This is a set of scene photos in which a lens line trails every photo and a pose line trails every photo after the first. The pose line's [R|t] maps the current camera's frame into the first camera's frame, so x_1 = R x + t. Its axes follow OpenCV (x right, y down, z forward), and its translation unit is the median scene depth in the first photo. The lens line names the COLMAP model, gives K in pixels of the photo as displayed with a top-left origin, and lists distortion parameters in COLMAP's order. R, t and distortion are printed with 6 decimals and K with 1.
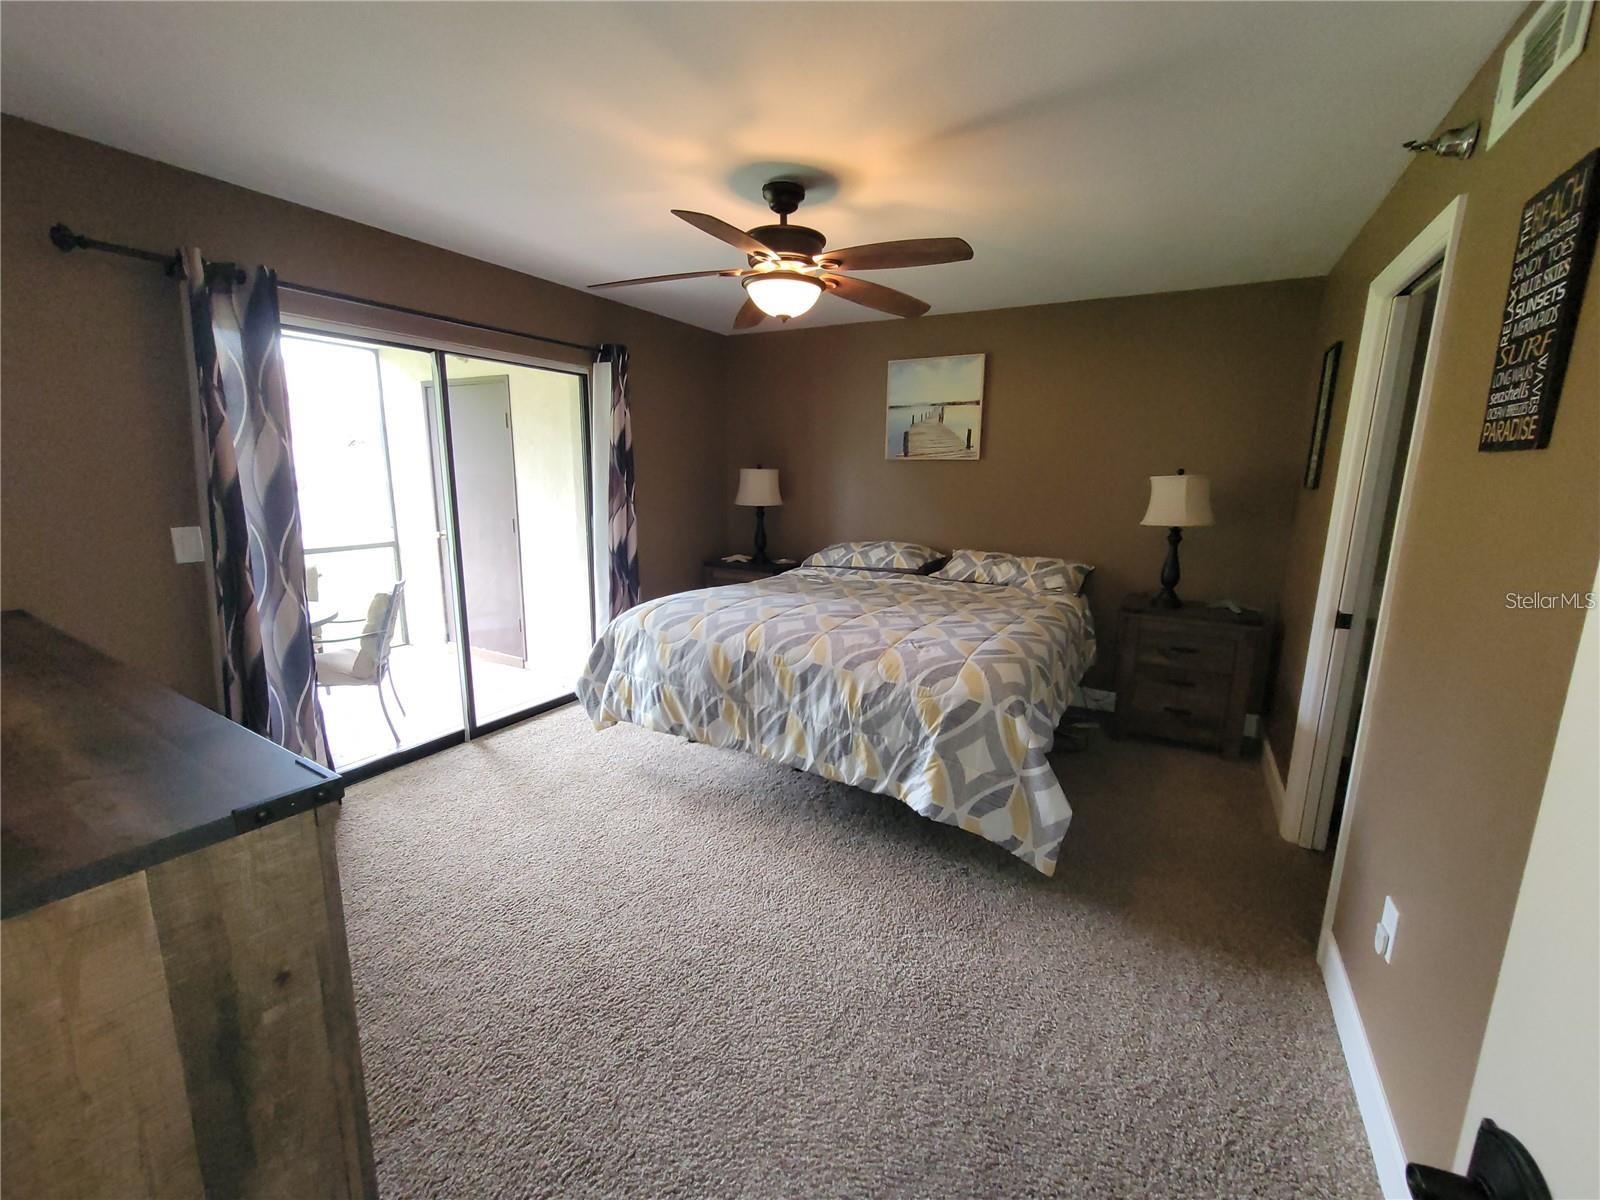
lens RADIAL K [[655.3, 0, 812.5], [0, 655.3, 596.3], [0, 0, 1]] dist [0.003338, -0.000170]
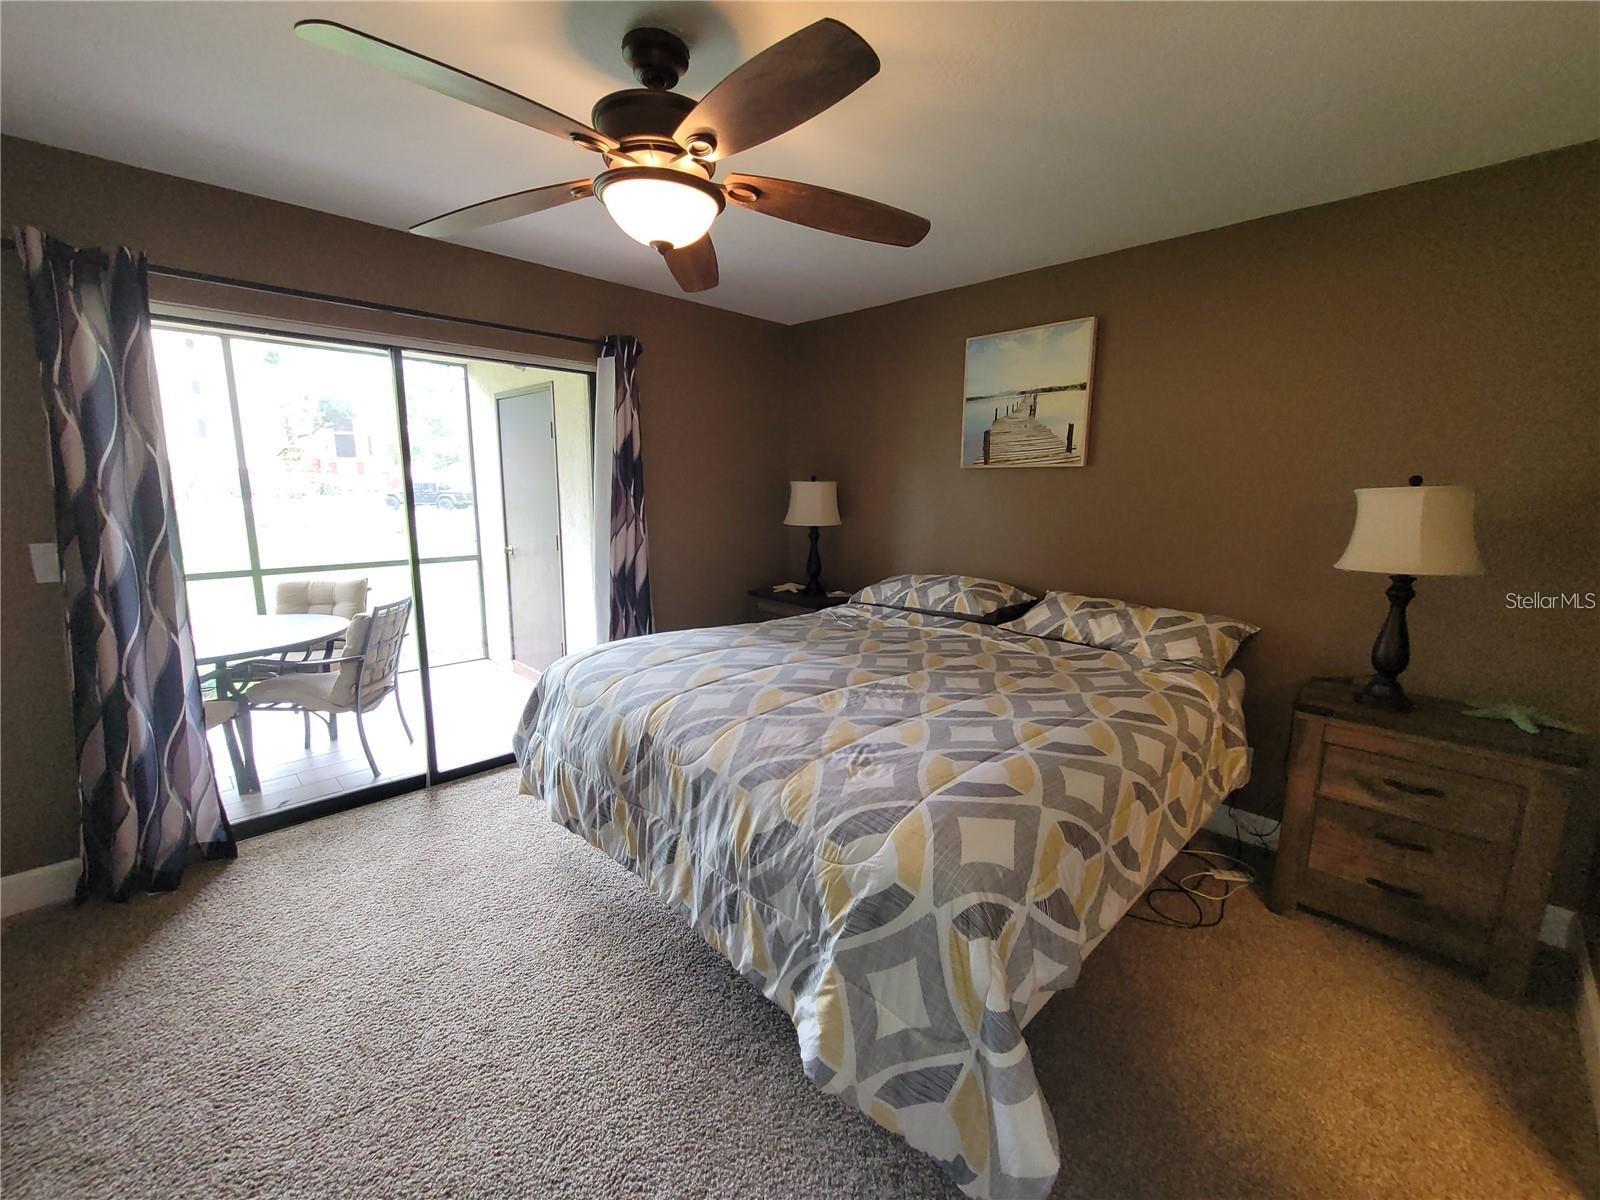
lens RADIAL K [[655.3, 0, 812.5], [0, 655.3, 596.3], [0, 0, 1]] dist [0.003338, -0.000170]
pose [[0.960758, 0.045199, -0.273682, 0.239200], [-0.051568, 0.998539, -0.016119, -0.057381], [0.272553, 0.029599, 0.961685, 0.333490]]
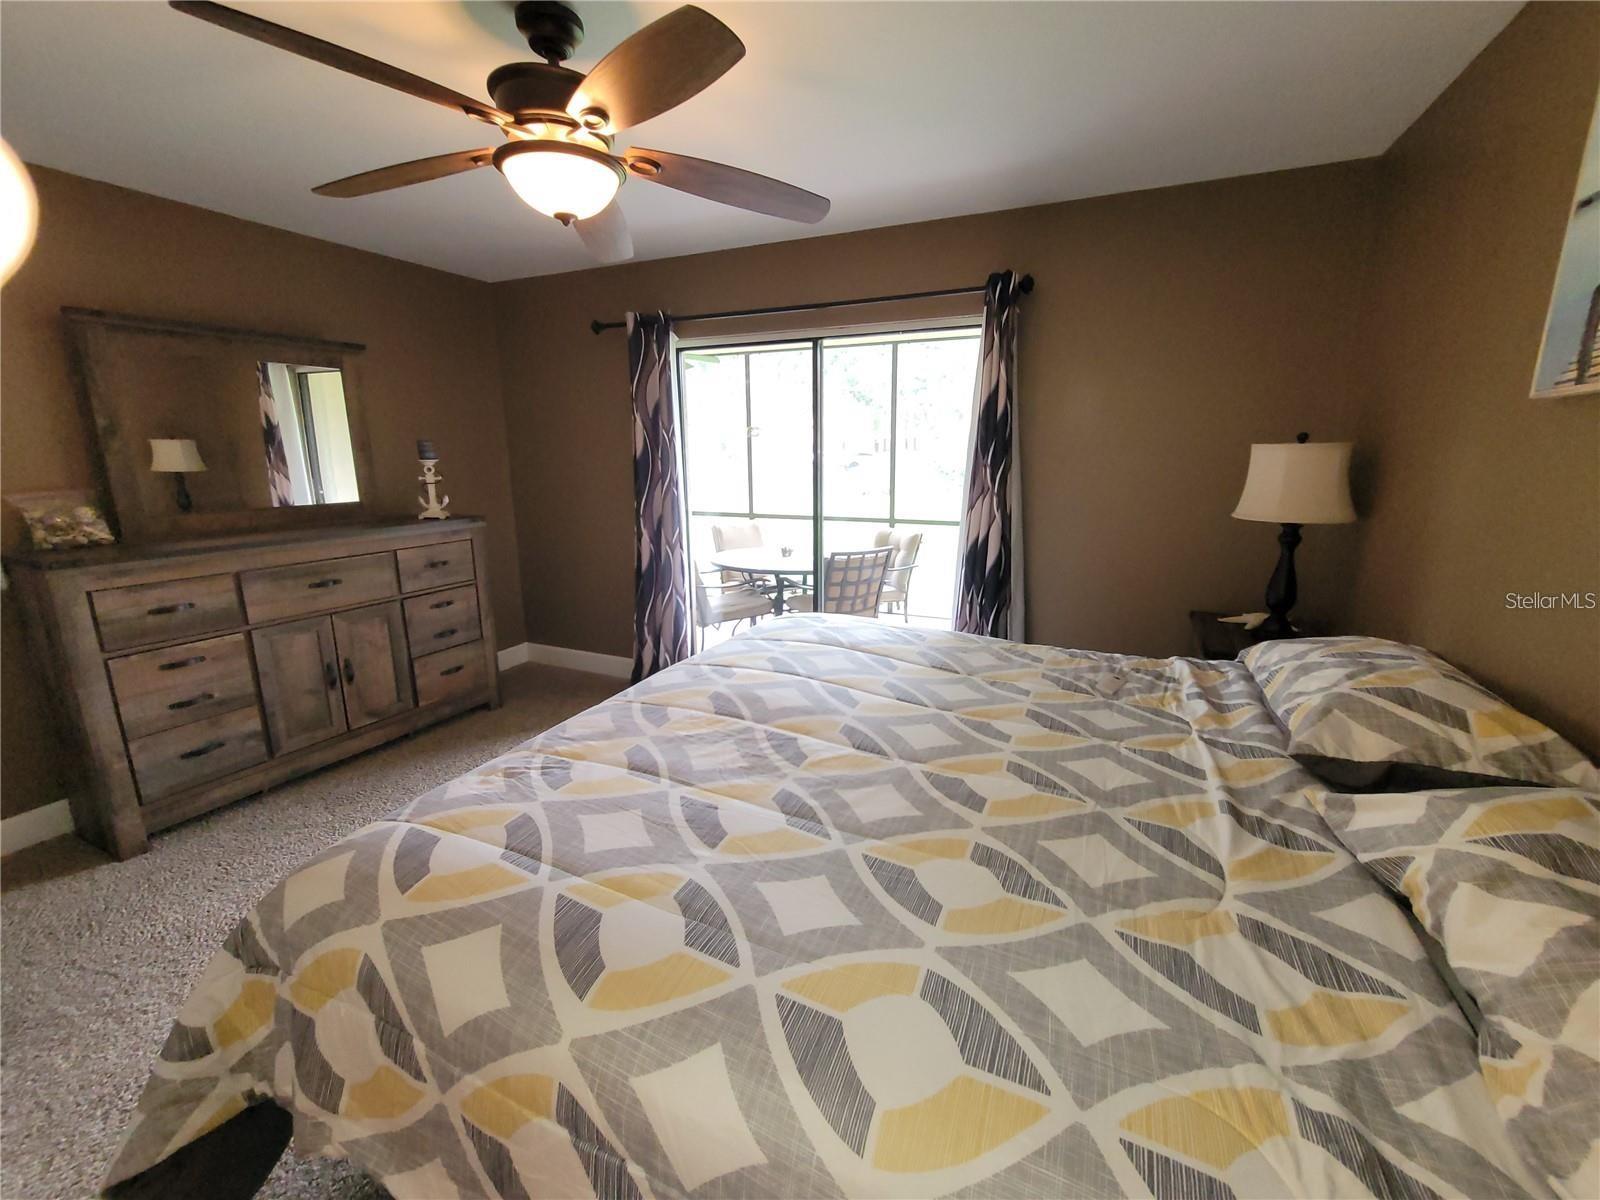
lens RADIAL K [[655.3, 0, 812.5], [0, 655.3, 596.3], [0, 0, 1]] dist [0.003338, -0.000170]
pose [[0.090440, 0.203313, -0.974928, 0.578237], [-0.184928, 0.965343, 0.184160, -0.175281], [0.978582, 0.163636, 0.124904, 0.984944]]
